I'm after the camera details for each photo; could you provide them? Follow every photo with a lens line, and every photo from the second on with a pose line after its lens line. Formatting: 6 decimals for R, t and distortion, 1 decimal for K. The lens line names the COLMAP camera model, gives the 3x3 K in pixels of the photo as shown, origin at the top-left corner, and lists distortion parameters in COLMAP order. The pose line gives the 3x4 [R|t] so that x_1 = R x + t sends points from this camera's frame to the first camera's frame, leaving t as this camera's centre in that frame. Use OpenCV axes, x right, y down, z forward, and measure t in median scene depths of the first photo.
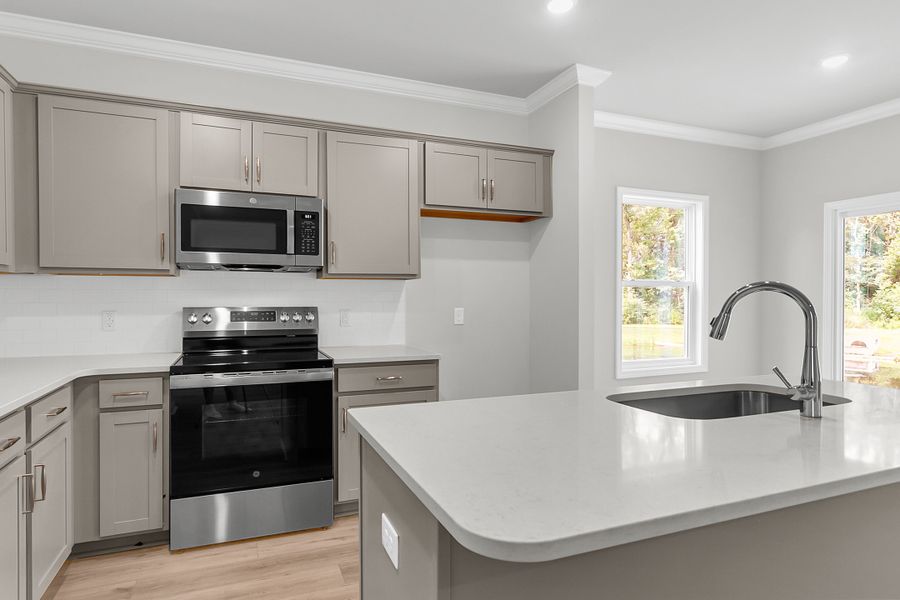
lens RADIAL K [[515.4, 0, 482.7], [0, 515.4, 300.0], [0, 0, 1]] dist [-0.002289, 0.002471]
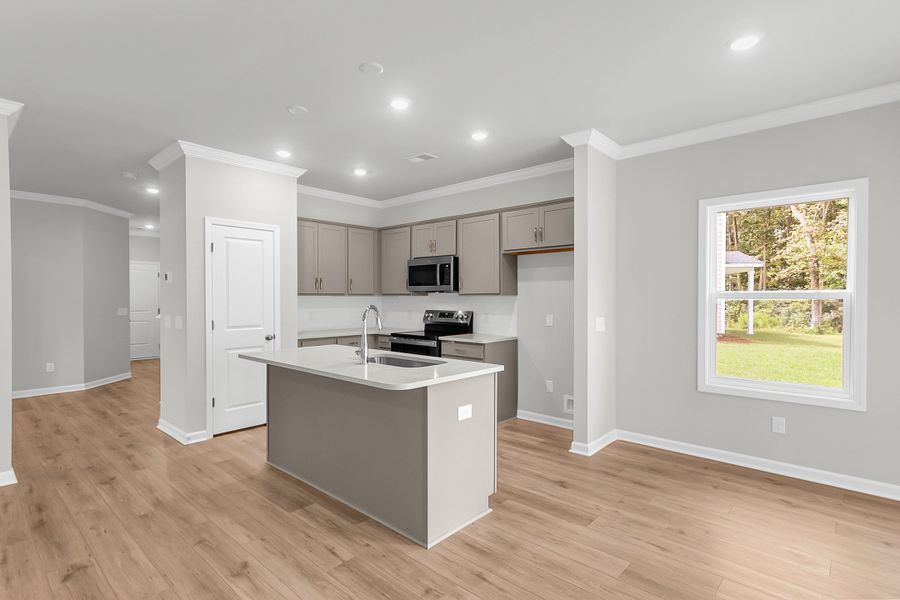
lens RADIAL K [[451.2, 0, 442.7], [0, 451.2, 300.5], [0, 0, 1]] dist [0.010656, 0.002617]
pose [[0.394054, 0.008033, -0.919052, 1.264001], [-0.008129, 0.999953, 0.005254, -0.036403], [0.919051, 0.005401, 0.394101, 0.291554]]
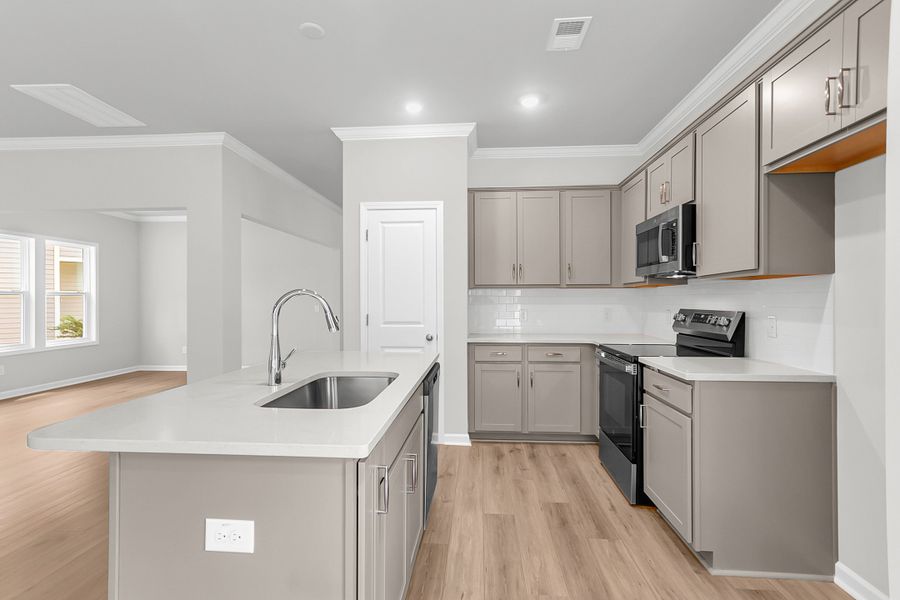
lens RADIAL K [[451.2, 0, 449.7], [0, 451.2, 298.3], [0, 0, 1]] dist [0.010656, 0.002617]
pose [[-0.478135, -0.003855, -0.878278, 0.700351], [-0.006042, 0.999981, -0.001099, -0.006148], [0.878266, 0.004781, -0.478149, 1.025945]]
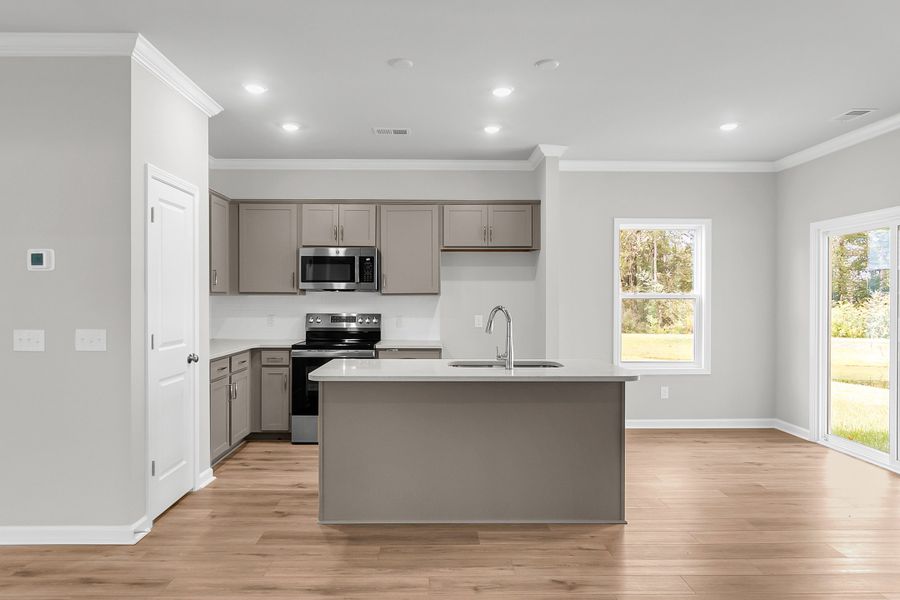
lens RADIAL K [[591.5, 0, 447.4], [0, 591.5, 298.5], [0, 0, 1]] dist [-0.010291, 0.001007]
pose [[0.919846, 0.001005, -0.392279, 0.635976], [-0.004494, 0.999958, -0.007977, -0.021910], [0.392254, 0.009100, 0.919812, -0.639545]]
